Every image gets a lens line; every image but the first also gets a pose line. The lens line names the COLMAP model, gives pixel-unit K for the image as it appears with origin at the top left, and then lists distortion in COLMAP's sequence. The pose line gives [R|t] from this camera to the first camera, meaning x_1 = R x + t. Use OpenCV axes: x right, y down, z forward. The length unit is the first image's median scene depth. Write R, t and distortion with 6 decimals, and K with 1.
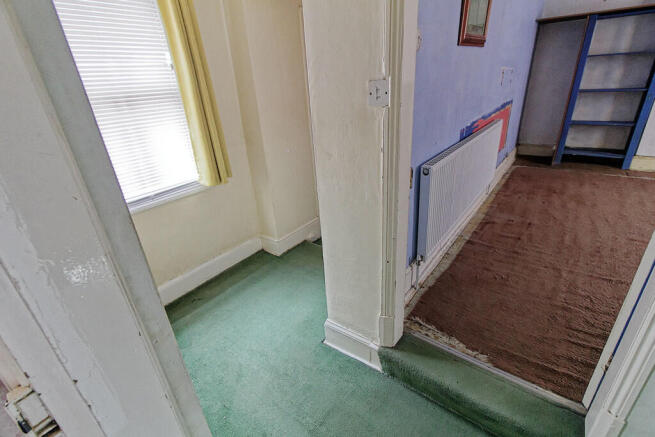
lens RADIAL K [[303.3, 0, 330.4], [0, 303.3, 220.7], [0, 0, 1]] dist [-0.003829, -0.000851]
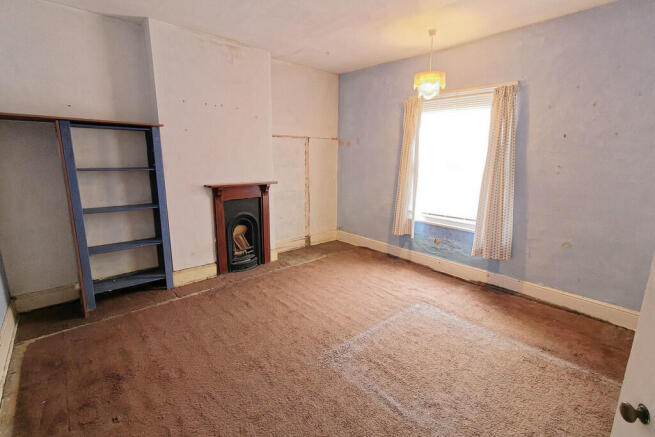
lens RADIAL K [[303.3, 0, 330.1], [0, 303.3, 214.4], [0, 0, 1]] dist [-0.003829, -0.000851]
pose [[0.191651, -0.115401, 0.974655, 0.212710], [0.383371, 0.922972, 0.033898, -0.217267], [-0.903491, 0.367158, 0.221130, 0.287650]]
